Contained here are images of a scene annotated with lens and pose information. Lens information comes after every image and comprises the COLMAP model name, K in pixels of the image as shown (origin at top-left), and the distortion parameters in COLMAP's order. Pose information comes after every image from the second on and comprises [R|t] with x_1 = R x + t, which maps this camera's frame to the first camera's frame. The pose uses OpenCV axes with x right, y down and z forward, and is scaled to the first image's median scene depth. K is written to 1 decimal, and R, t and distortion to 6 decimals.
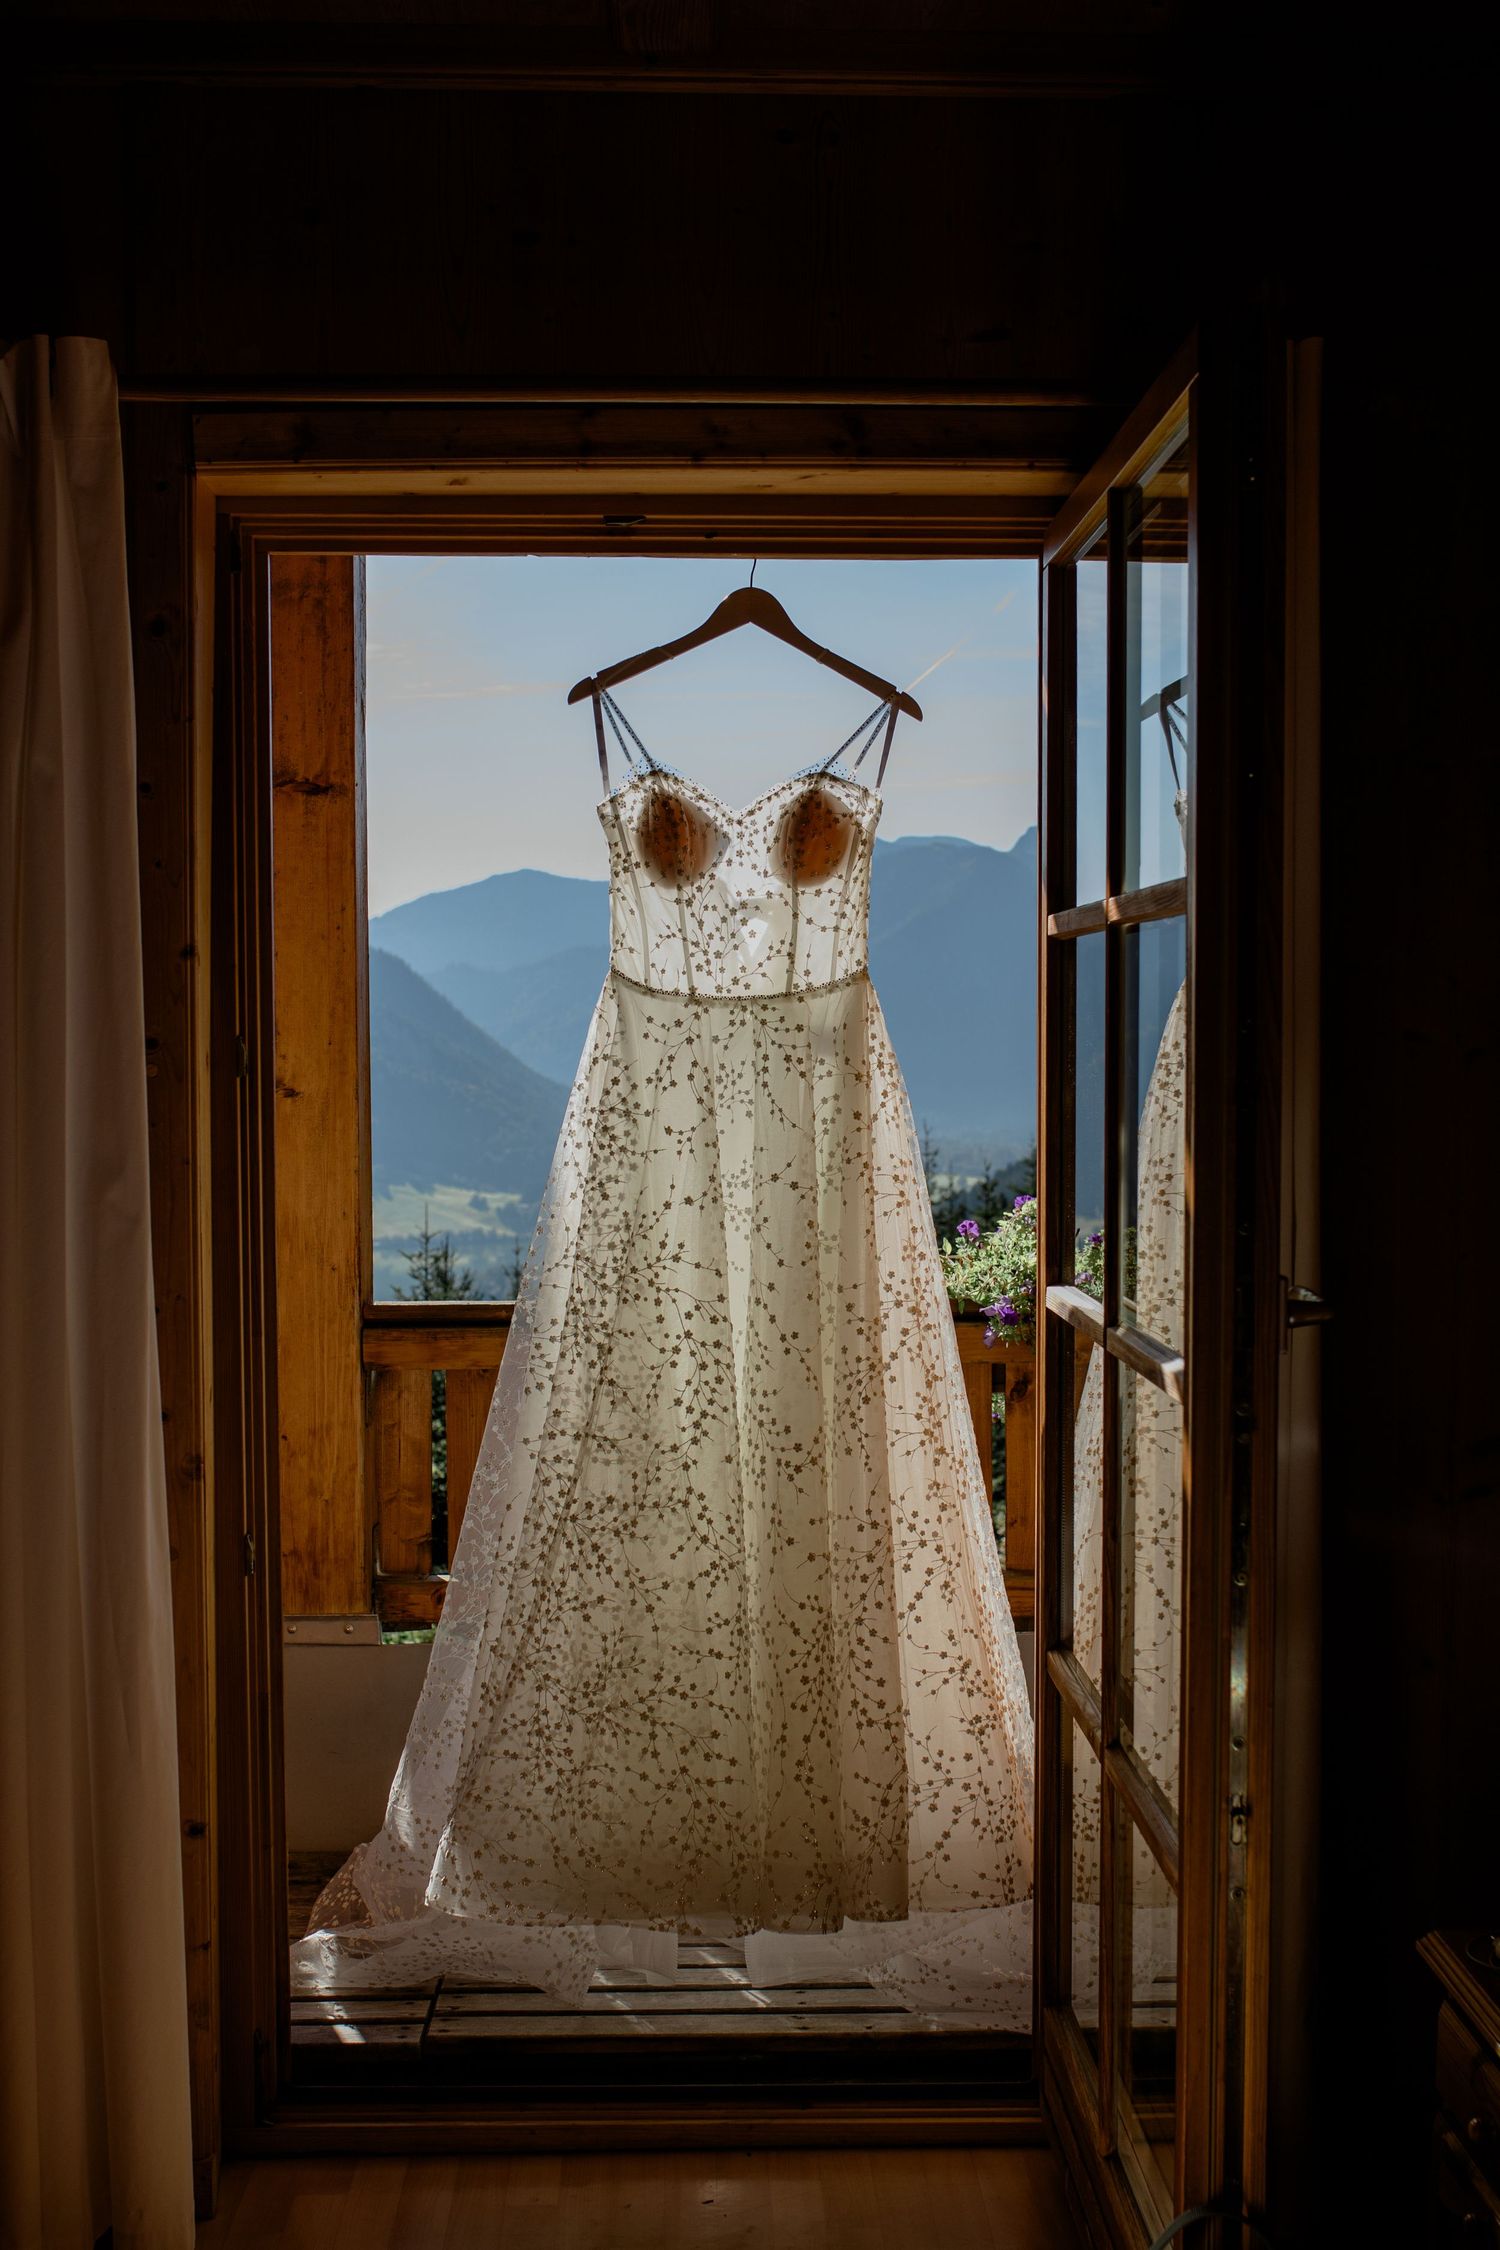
lens RADIAL K [[2271.7, 0, 748.1], [0, 2271.7, 1127.0], [0, 0, 1]] dist [-0.032449, 0.000000]
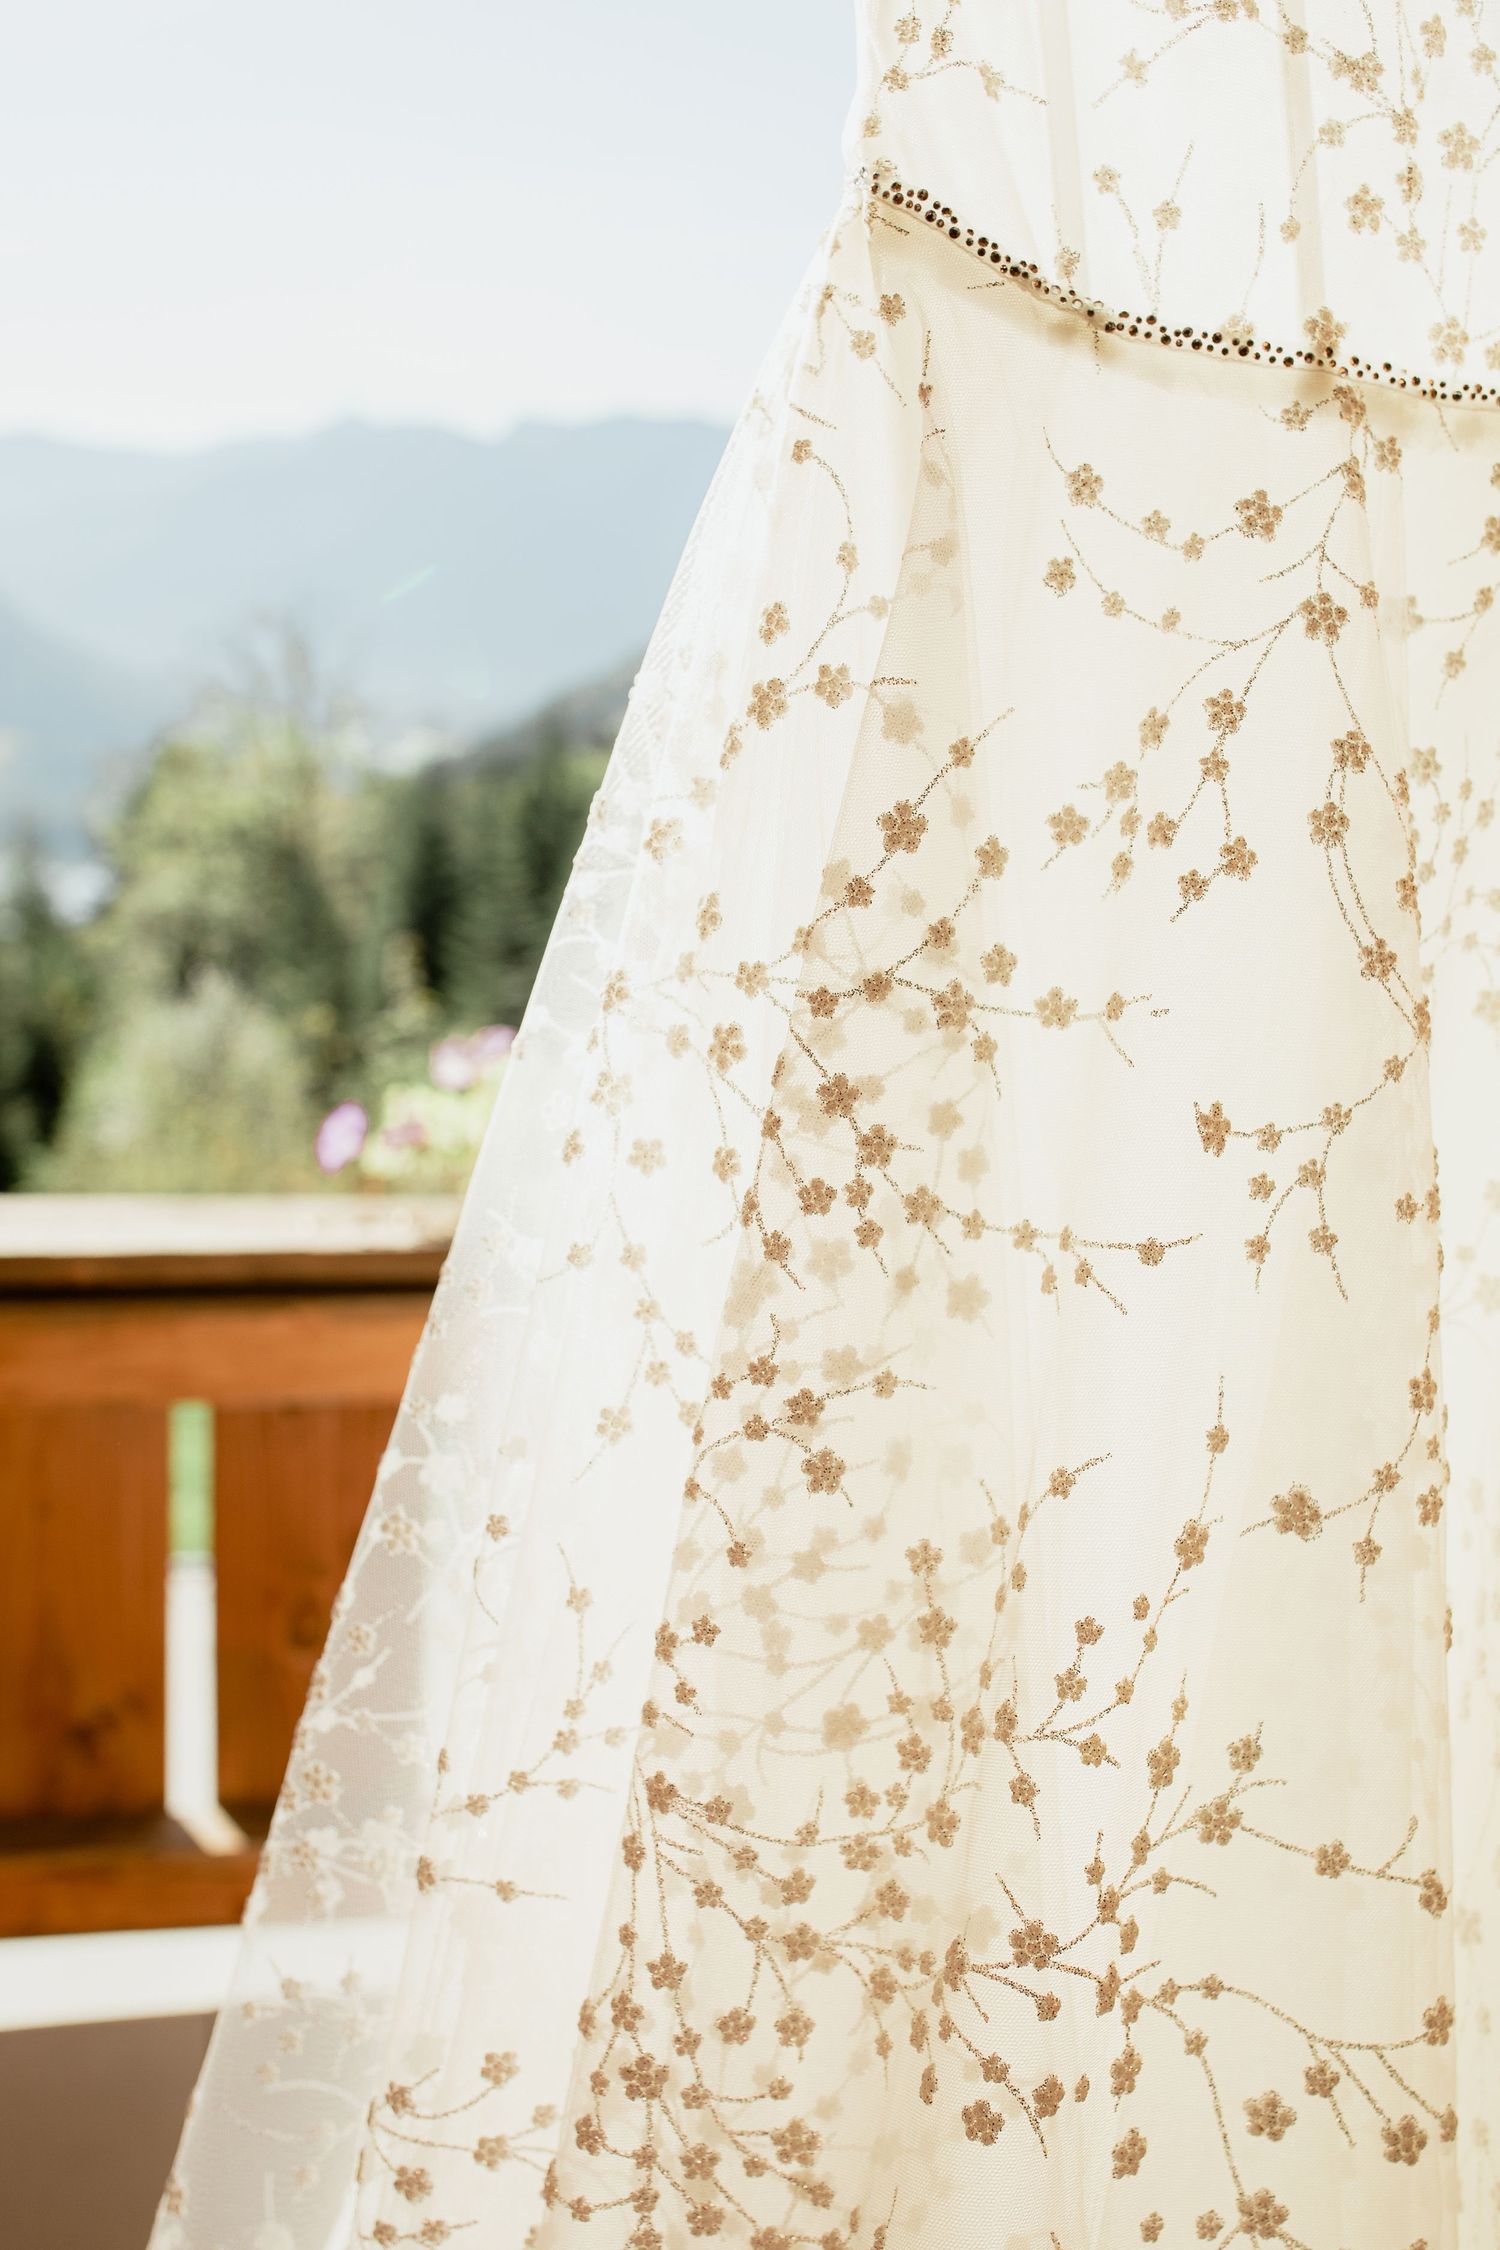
lens RADIAL K [[2271.7, 0, 753.1], [0, 2271.7, 1118.7], [0, 0, 1]] dist [-0.032449, 0.000000]
pose [[0.982754, 0.016270, 0.184199, -0.101721], [-0.045225, 0.987019, 0.154107, -0.024351], [-0.179301, -0.159780, 0.970732, 0.828159]]
